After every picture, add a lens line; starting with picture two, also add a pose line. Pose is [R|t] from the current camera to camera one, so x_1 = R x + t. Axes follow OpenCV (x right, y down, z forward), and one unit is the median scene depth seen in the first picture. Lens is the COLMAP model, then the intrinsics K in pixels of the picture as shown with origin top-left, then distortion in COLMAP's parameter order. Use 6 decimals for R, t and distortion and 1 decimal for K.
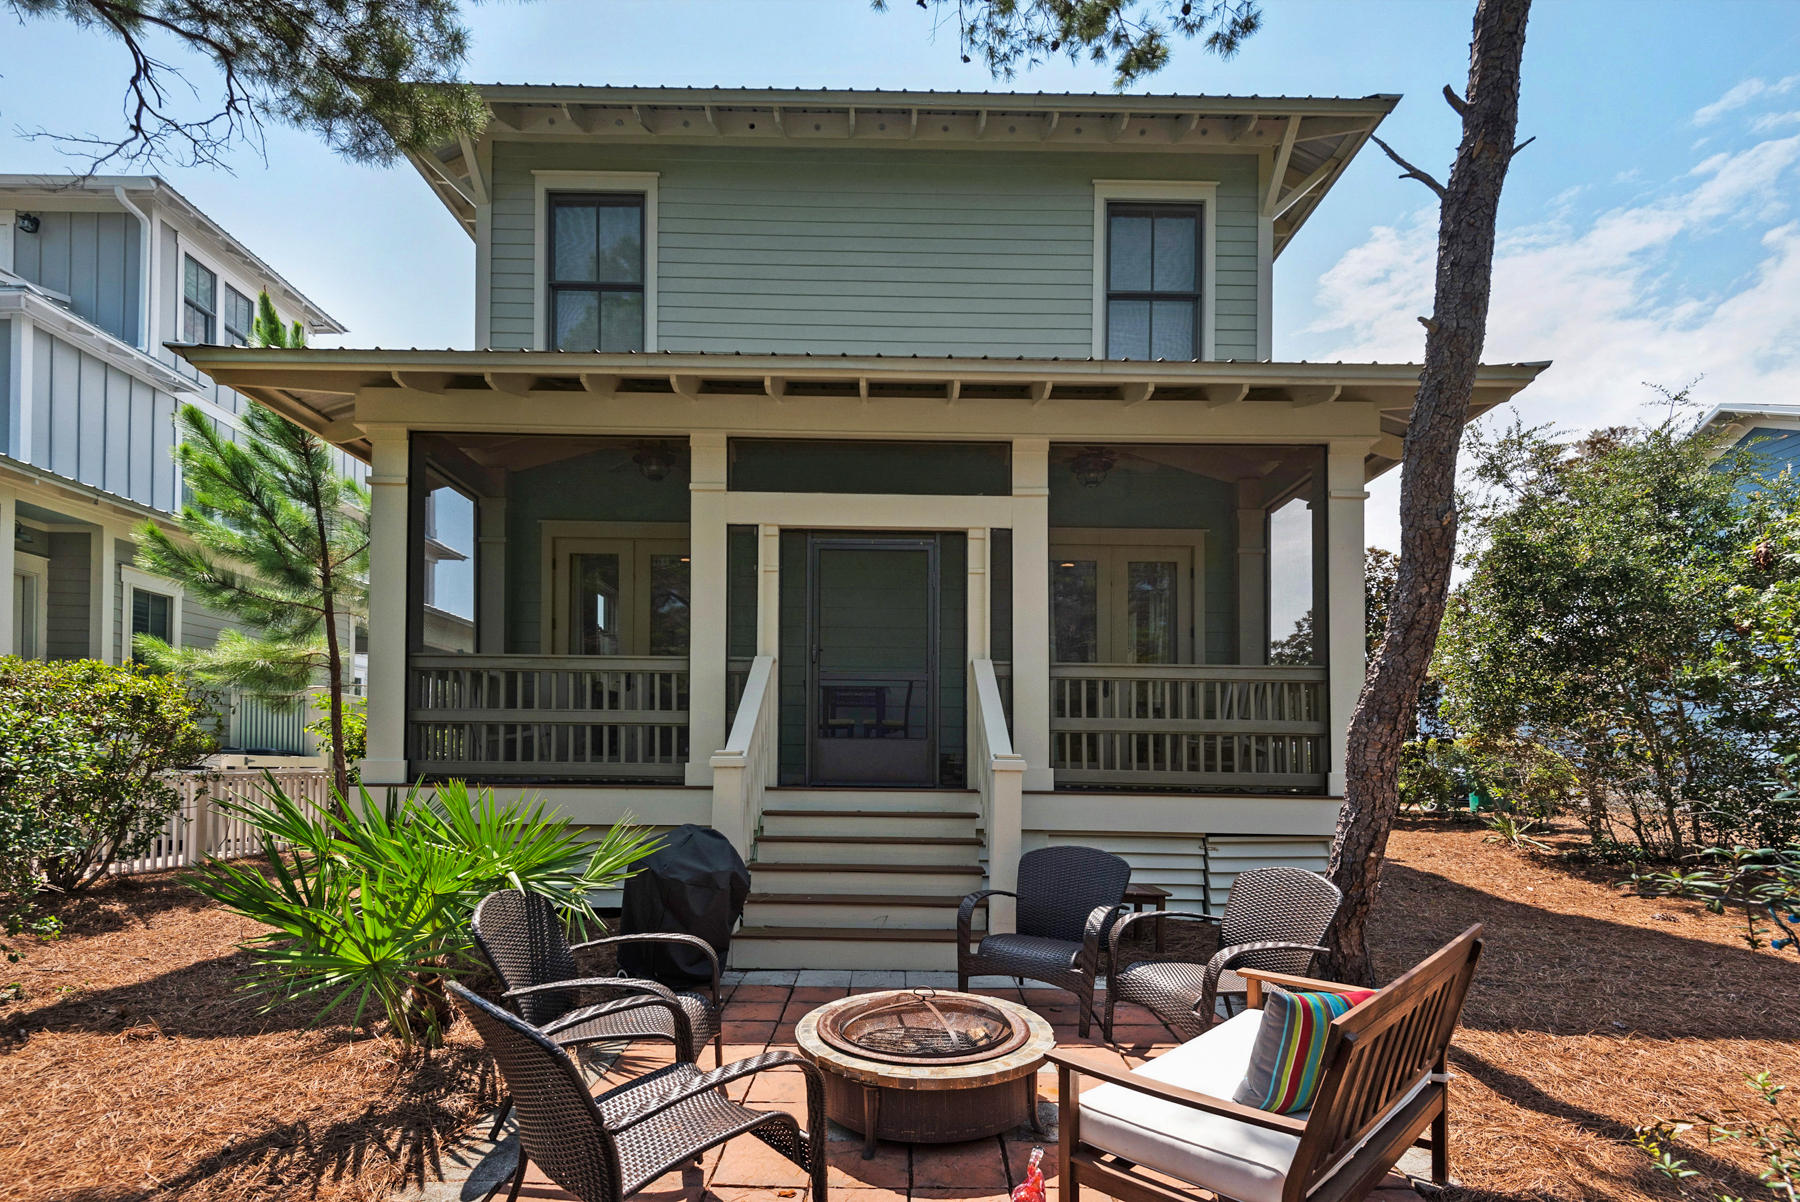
lens RADIAL K [[826.5, 0, 897.8], [0, 826.5, 742.7], [0, 0, 1]] dist [0.011506, -0.000241]
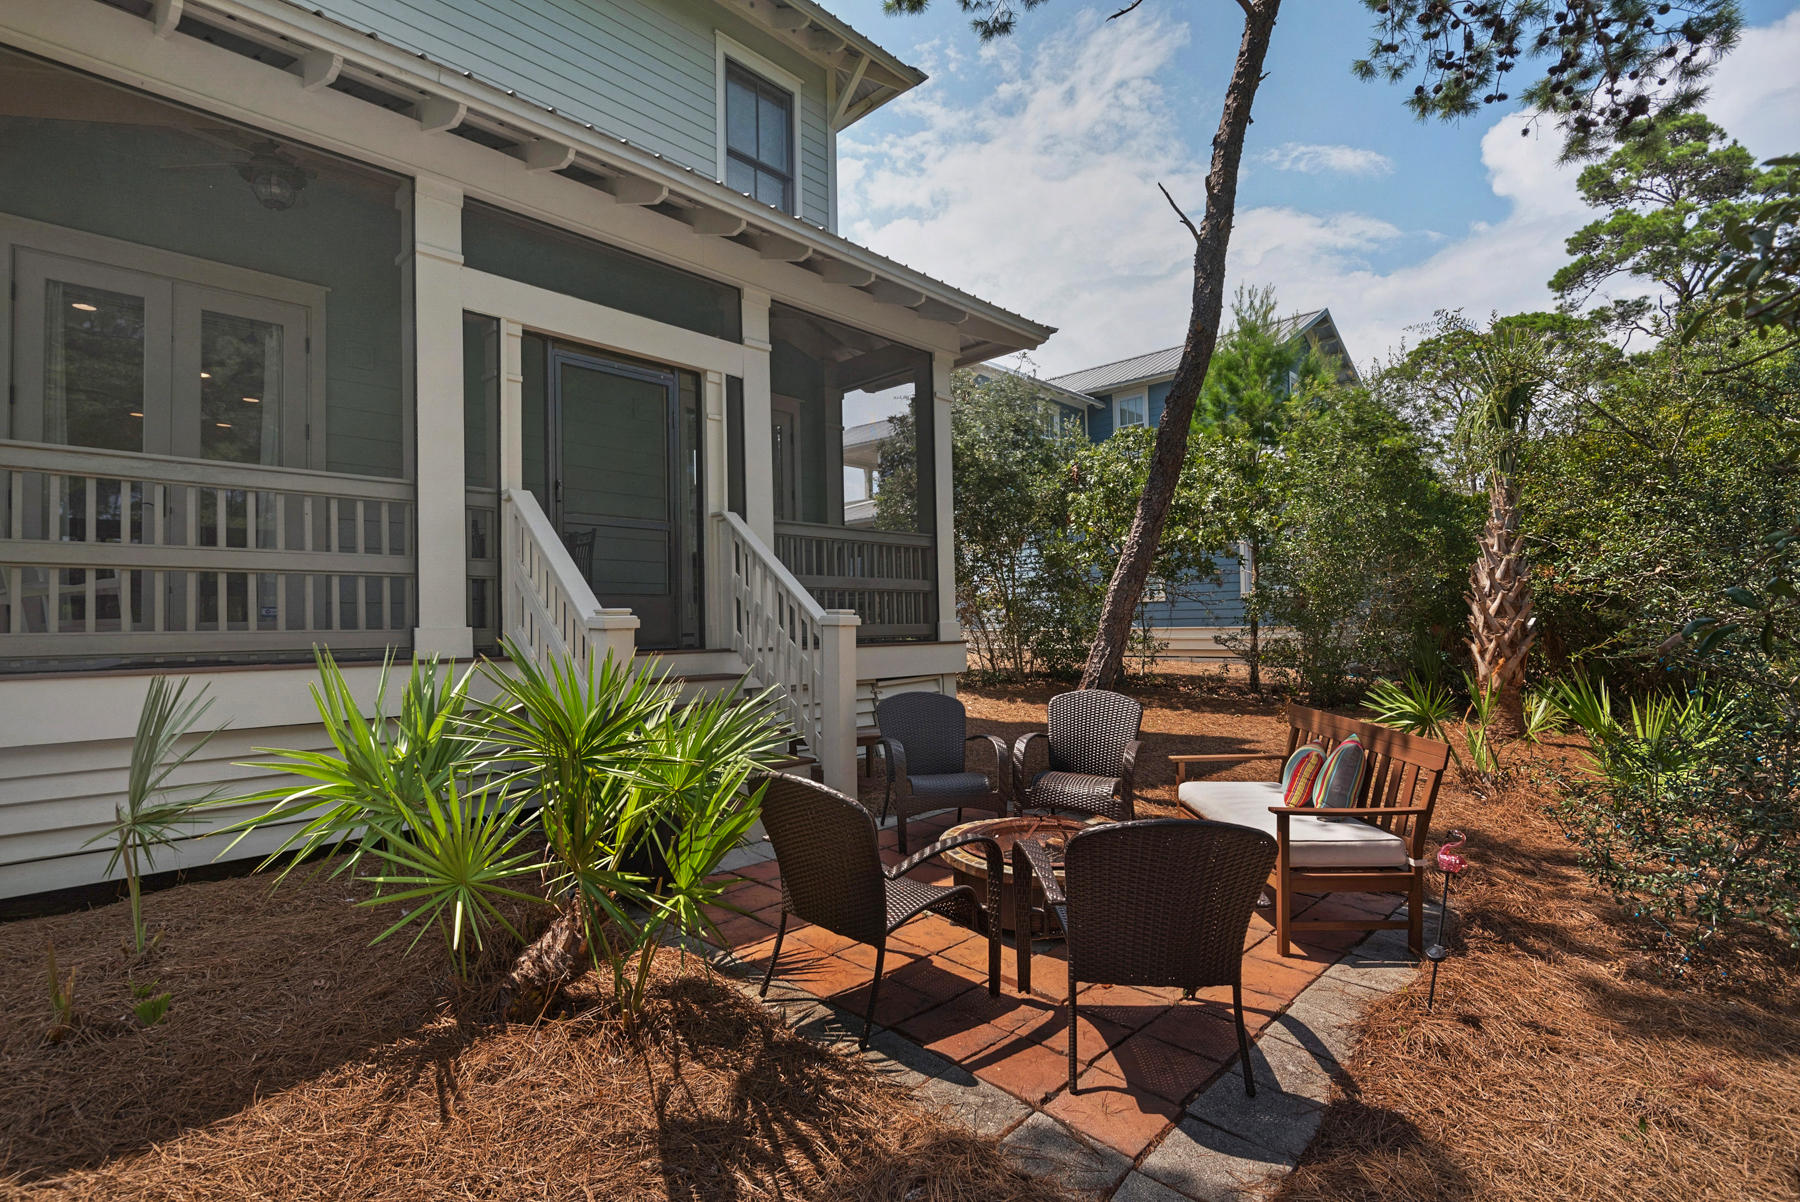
lens RADIAL K [[900.3, 0, 900.0], [0, 900.3, 601.0], [0, 0, 1]] dist [-0.003907, -0.001618]
pose [[0.681848, -0.004791, 0.731478, -0.514314], [0.007087, 0.999975, -0.000057, 0.004705], [-0.731460, 0.005223, 0.681865, 0.144202]]
